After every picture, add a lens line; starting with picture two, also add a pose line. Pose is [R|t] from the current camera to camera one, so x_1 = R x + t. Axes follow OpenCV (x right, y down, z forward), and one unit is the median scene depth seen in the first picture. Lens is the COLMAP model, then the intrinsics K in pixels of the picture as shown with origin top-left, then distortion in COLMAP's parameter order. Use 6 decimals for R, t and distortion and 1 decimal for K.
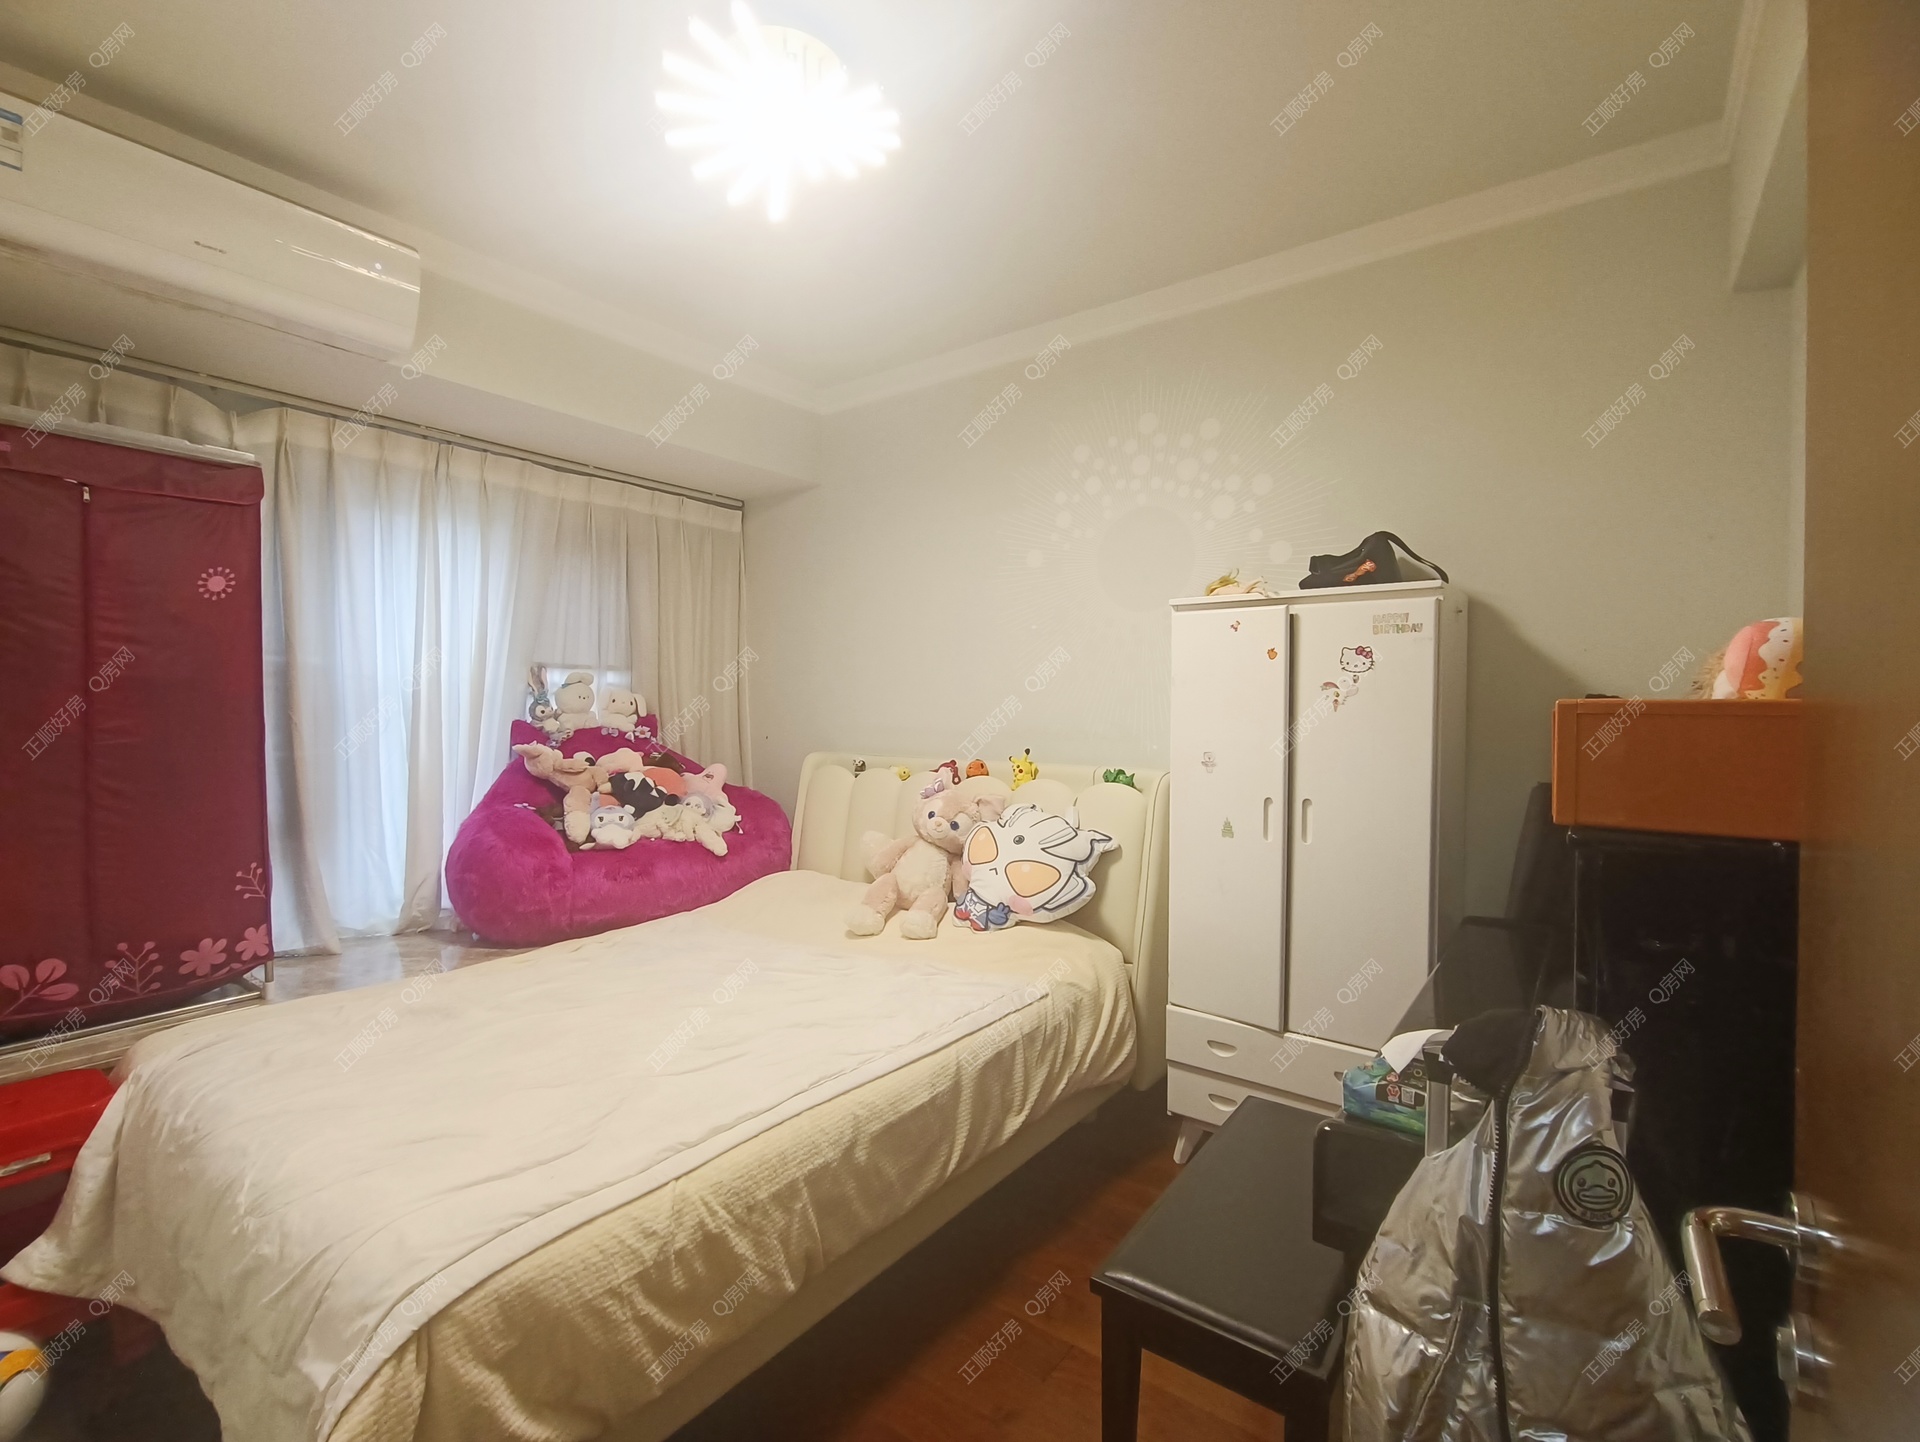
lens RADIAL K [[868.5, 0, 955.8], [0, 868.5, 728.2], [0, 0, 1]] dist [-0.007886, 0.001761]
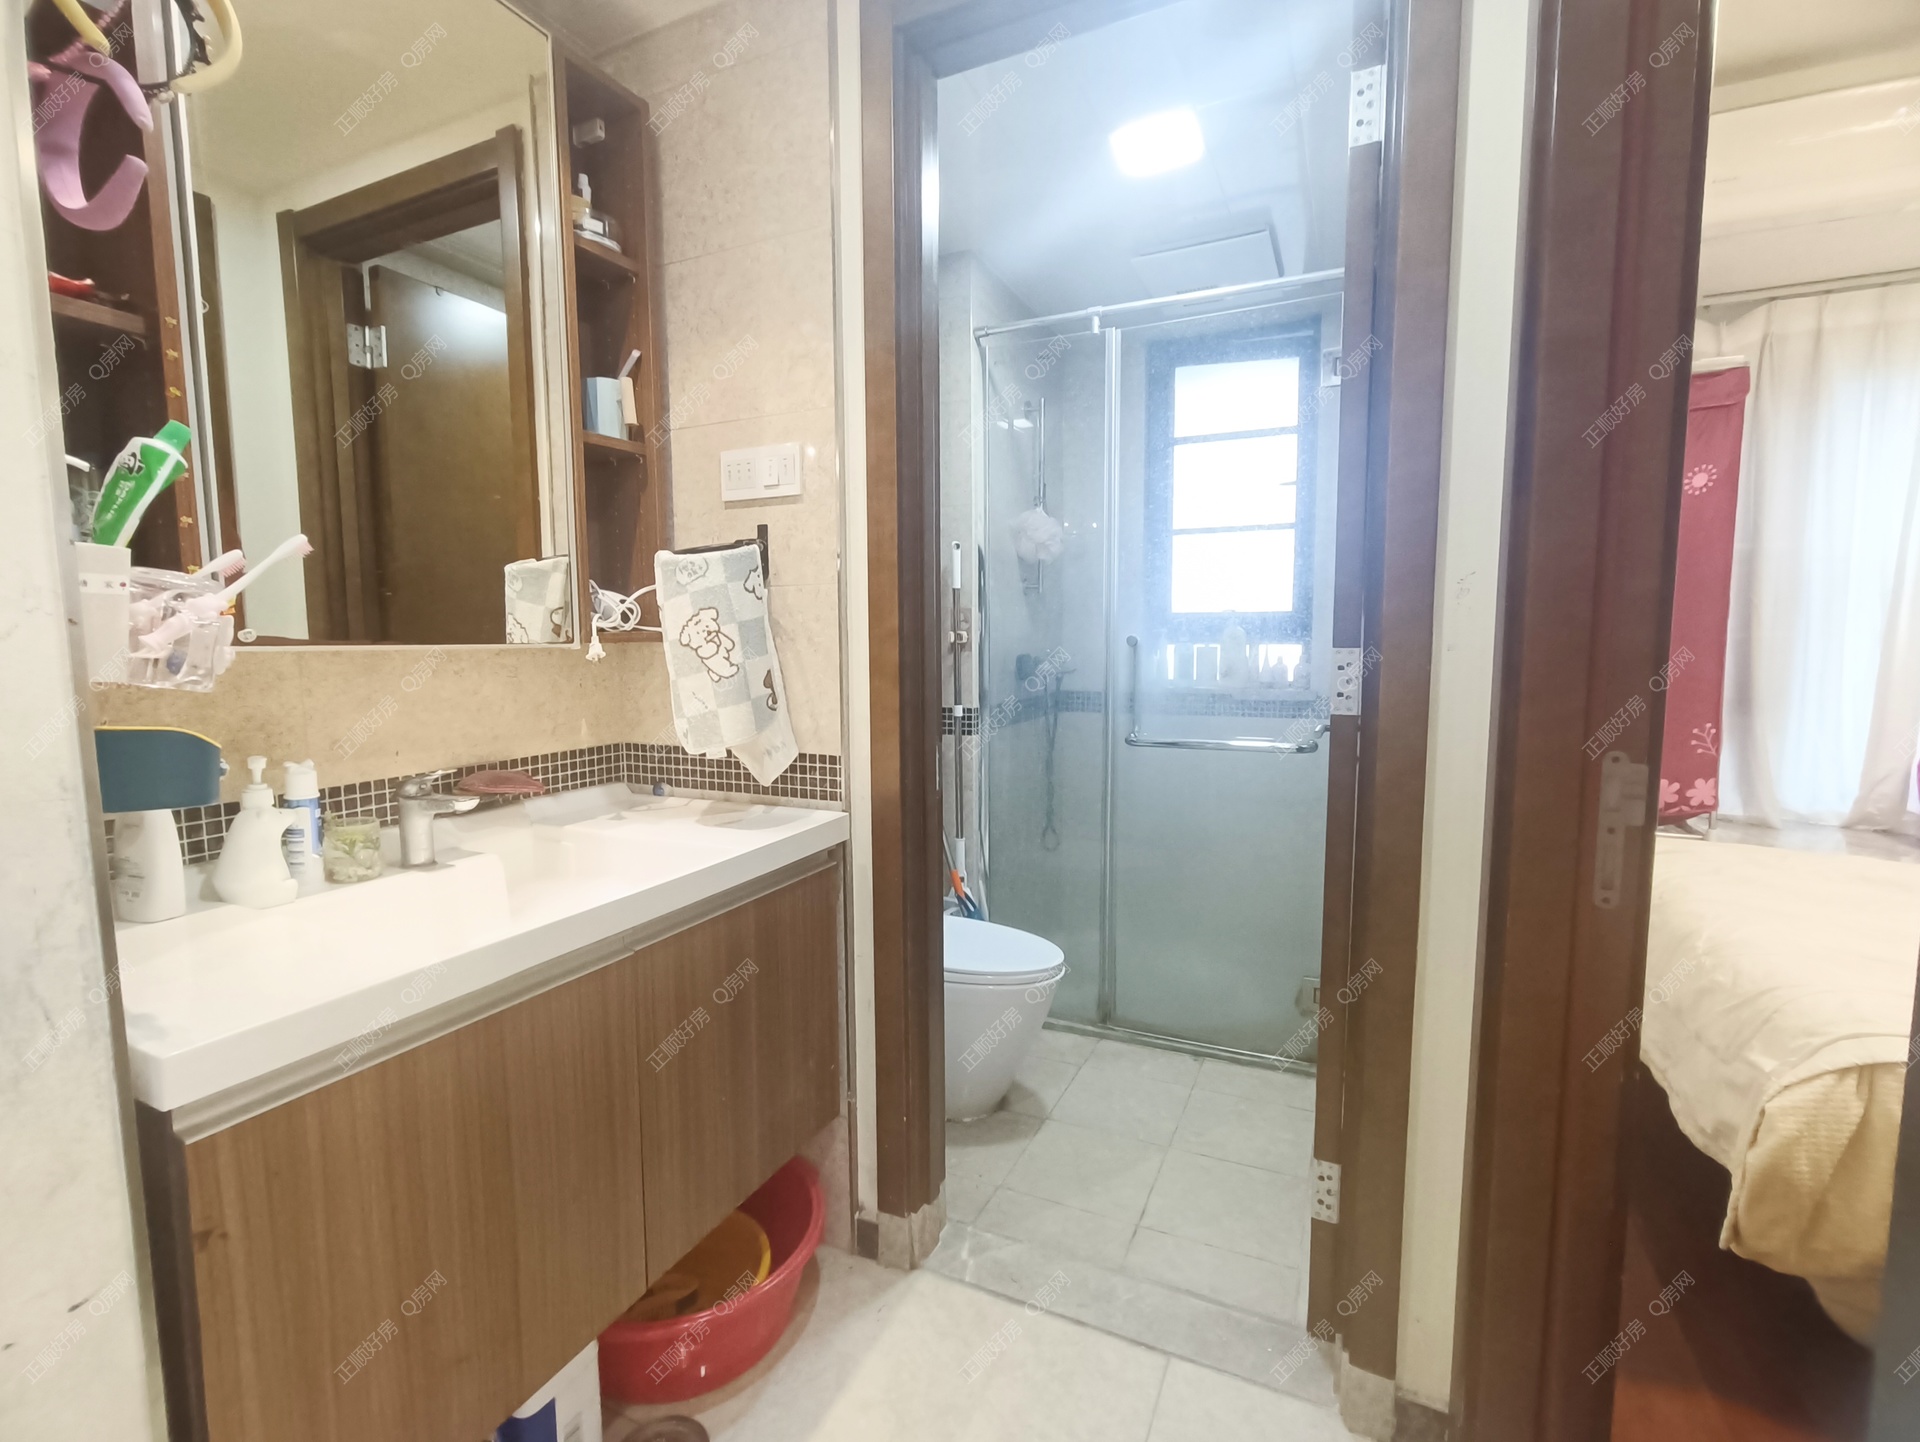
lens RADIAL K [[868.5, 0, 956.4], [0, 868.5, 720.1], [0, 0, 1]] dist [-0.007886, 0.001761]
pose [[0.196259, 0.094336, -0.976004, 0.111765], [-0.015655, 0.995536, 0.093076, 0.060427], [0.980427, -0.002987, 0.196860, -0.205958]]
